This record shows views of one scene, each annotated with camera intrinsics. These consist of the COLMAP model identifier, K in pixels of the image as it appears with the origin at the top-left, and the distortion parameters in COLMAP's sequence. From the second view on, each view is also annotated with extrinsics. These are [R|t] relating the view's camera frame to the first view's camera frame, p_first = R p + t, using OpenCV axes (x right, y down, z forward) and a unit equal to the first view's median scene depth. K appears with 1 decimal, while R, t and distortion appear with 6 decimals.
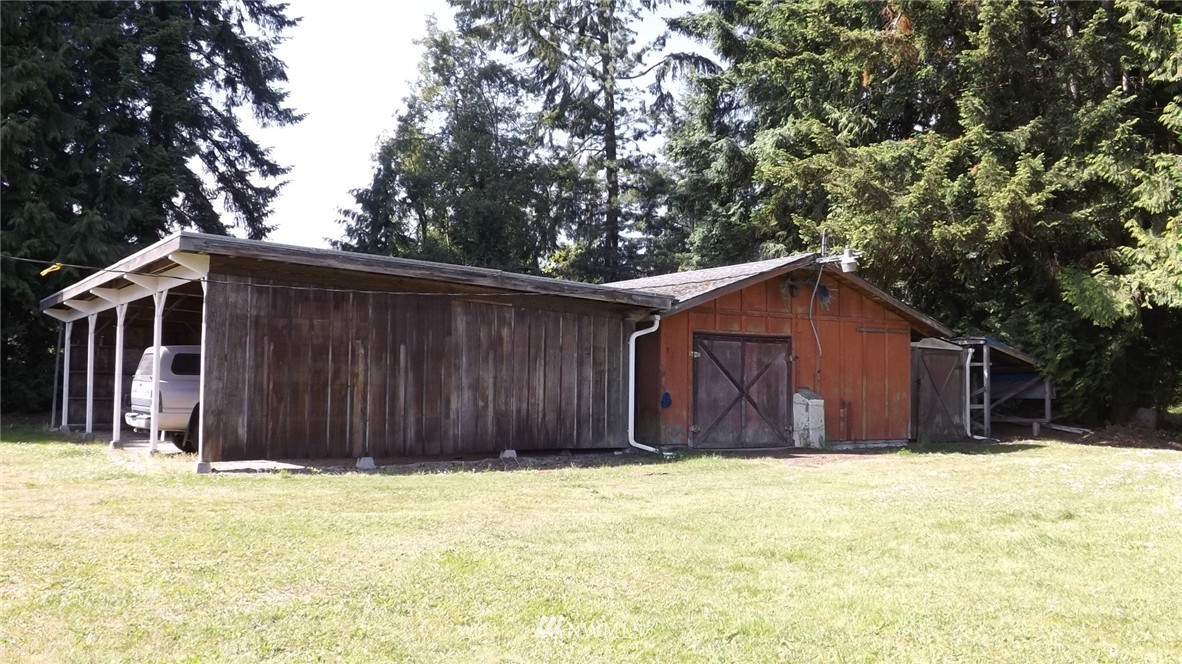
lens RADIAL K [[1160.4, 0, 591.0], [0, 1160.4, 332.0], [0, 0, 1]] dist [-0.007736, -0.120405]
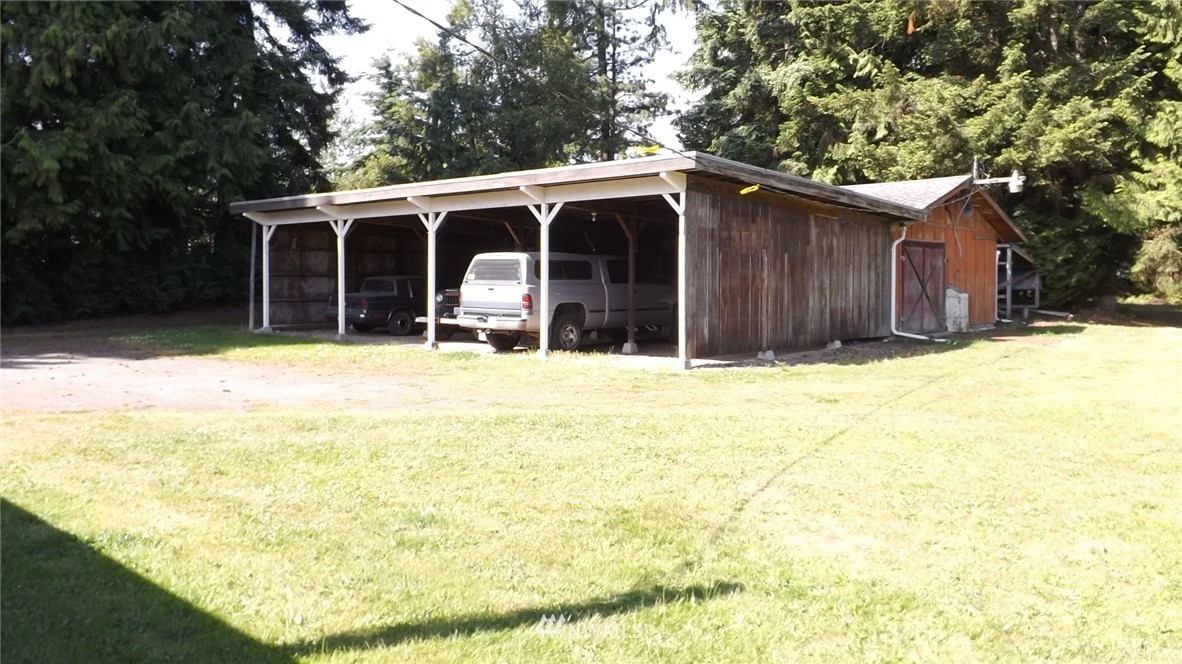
lens RADIAL K [[995.4, 0, 630.3], [0, 995.4, 330.9], [0, 0, 1]] dist [0.115750, -0.198273]
pose [[0.956633, -0.025002, 0.290222, -0.490524], [-0.003993, 0.995091, 0.098888, -0.008054], [-0.291270, -0.095758, 0.951836, 0.071194]]
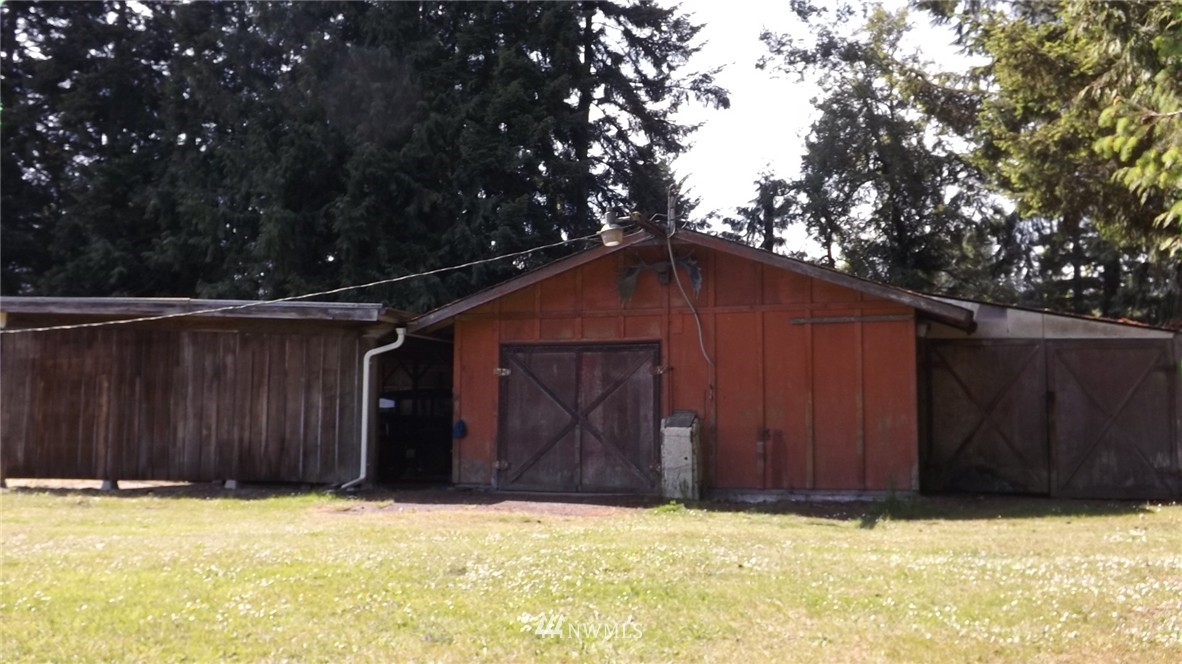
lens RADIAL K [[1160.4, 0, 591.0], [0, 1160.4, 332.0], [0, 0, 1]] dist [-0.007736, -0.120405]
pose [[0.600795, -0.073293, -0.796036, 0.764967], [0.046281, 0.997307, -0.056895, 0.040211], [0.798062, -0.002659, 0.602569, 0.562657]]
